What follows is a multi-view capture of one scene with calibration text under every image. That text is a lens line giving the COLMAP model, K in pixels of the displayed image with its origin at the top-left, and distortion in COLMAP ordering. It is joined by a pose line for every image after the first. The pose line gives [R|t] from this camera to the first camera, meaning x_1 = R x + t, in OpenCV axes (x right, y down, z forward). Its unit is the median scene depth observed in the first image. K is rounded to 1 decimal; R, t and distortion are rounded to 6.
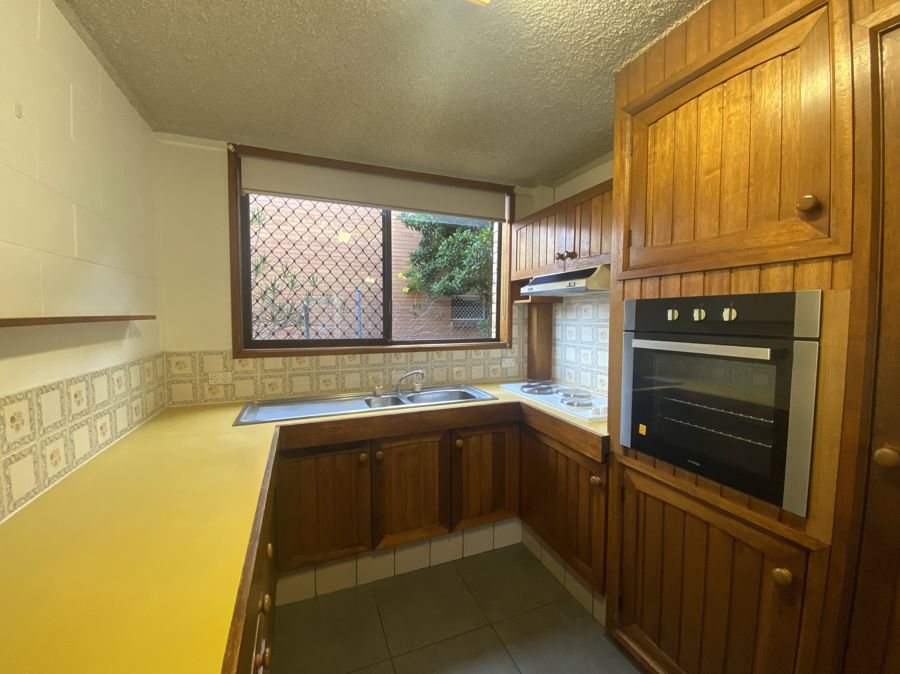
lens RADIAL K [[361.4, 0, 447.4], [0, 361.4, 332.1], [0, 0, 1]] dist [-0.001454, -0.000101]
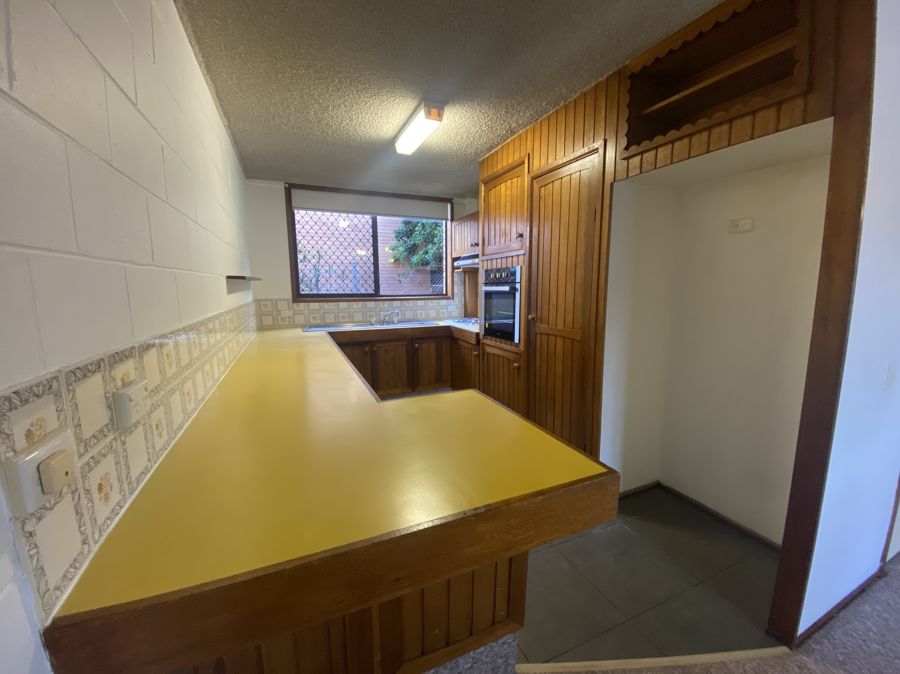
lens RADIAL K [[365.5, 0, 450.0], [0, 365.5, 337.0], [0, 0, 1]] dist [0.039248, -0.029124]
pose [[0.999541, -0.014307, 0.026706, 0.130932], [0.011692, 0.995349, 0.095622, 0.064091], [-0.027950, -0.095266, 0.995059, -0.763243]]
